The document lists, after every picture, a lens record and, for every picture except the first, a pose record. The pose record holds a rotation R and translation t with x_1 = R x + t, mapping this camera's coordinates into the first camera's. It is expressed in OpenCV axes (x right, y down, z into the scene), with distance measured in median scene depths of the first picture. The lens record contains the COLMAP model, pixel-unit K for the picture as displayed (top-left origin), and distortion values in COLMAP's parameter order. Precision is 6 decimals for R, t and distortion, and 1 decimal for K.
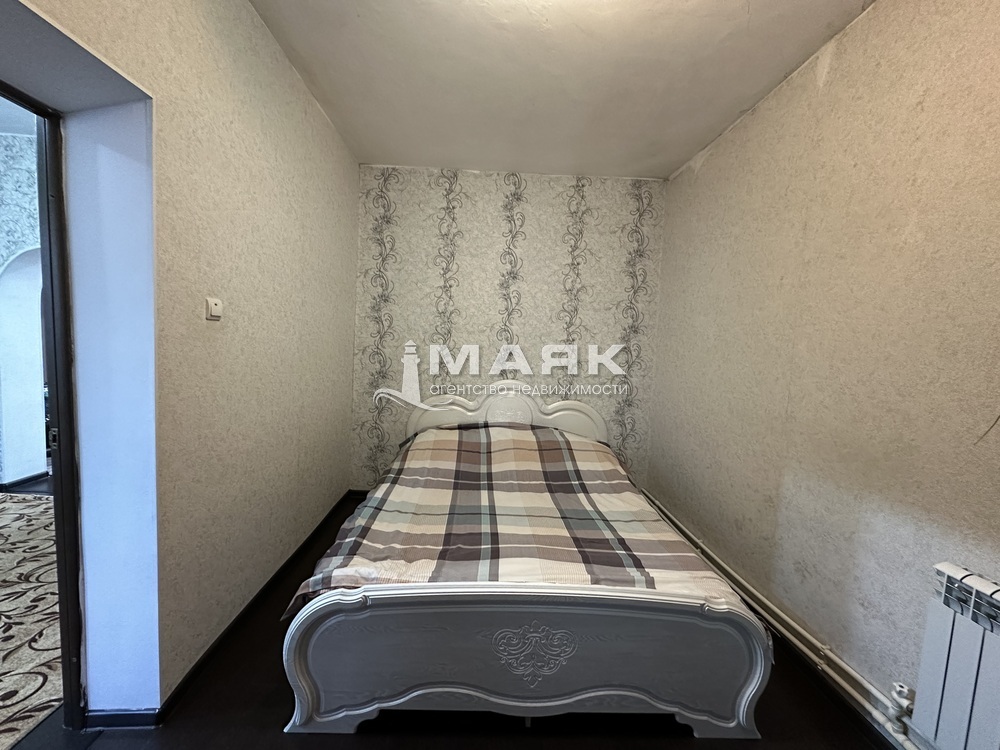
lens RADIAL K [[398.2, 0, 500.0], [0, 398.2, 375.0], [0, 0, 1]] dist [-0.002040, 0.000481]
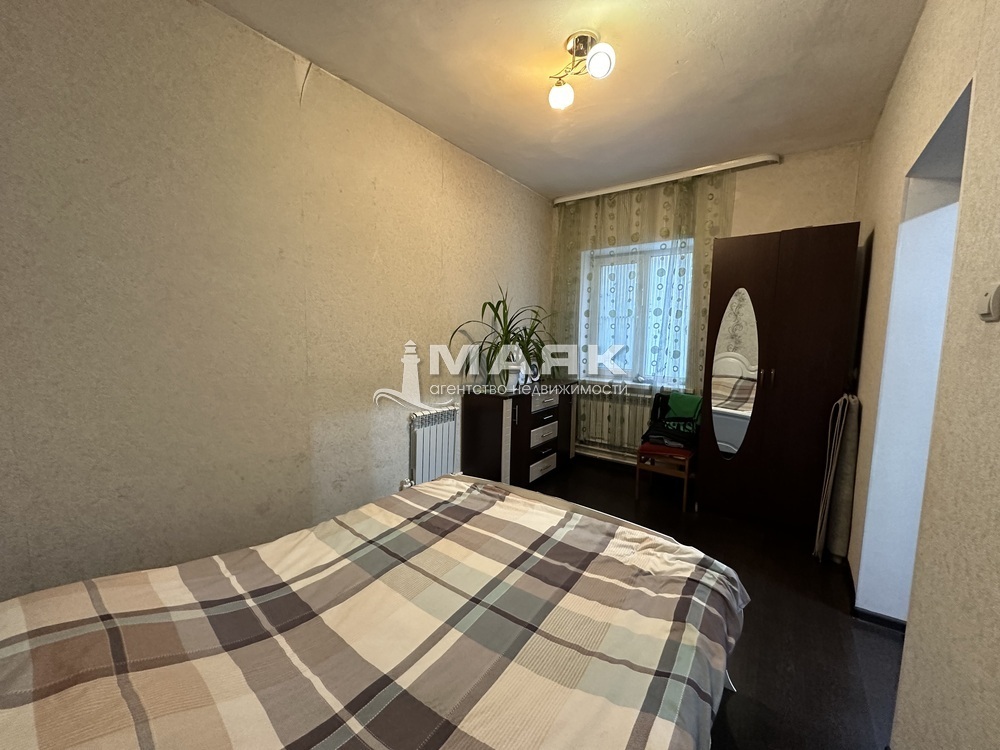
lens RADIAL K [[398.2, 0, 500.0], [0, 398.2, 375.0], [0, 0, 1]] dist [-0.002040, 0.000481]
pose [[-0.783388, -0.129715, 0.607847, -0.412644], [-0.003836, 0.978970, 0.203968, -0.140434], [-0.621521, 0.157455, -0.767411, 1.494396]]
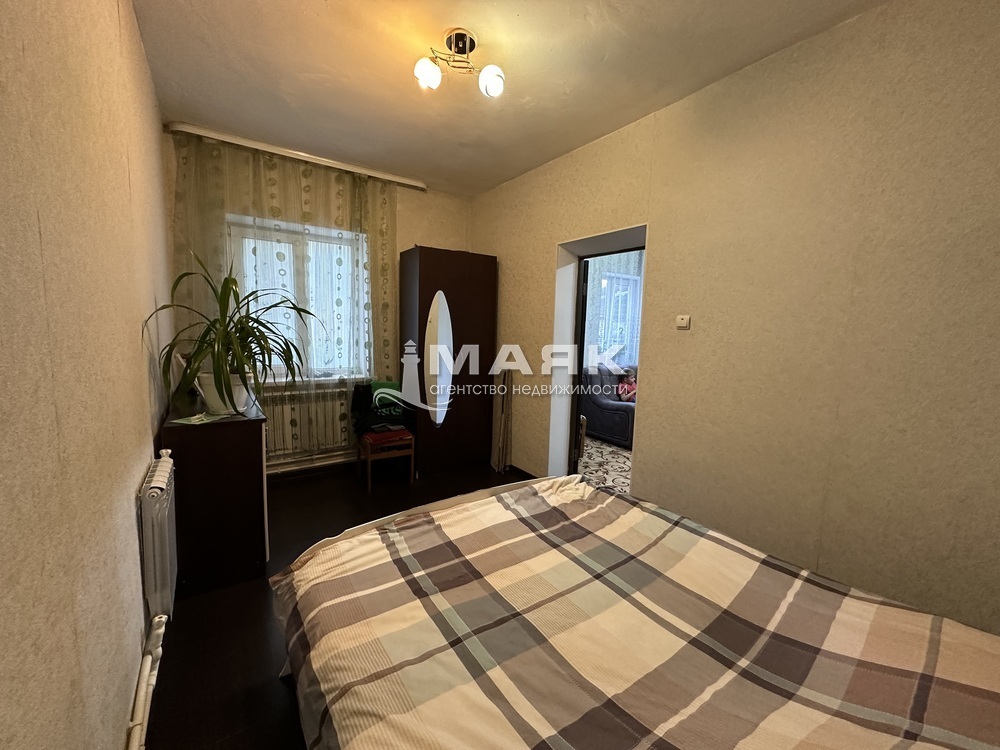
lens RADIAL K [[397.4, 0, 504.2], [0, 397.4, 373.4], [0, 0, 1]] dist [0.000160, 0.000269]
pose [[-0.832887, -0.011834, -0.553316, 0.550878], [-0.116213, 0.981221, 0.153947, -0.100620], [0.541104, 0.192523, -0.818622, 1.508521]]
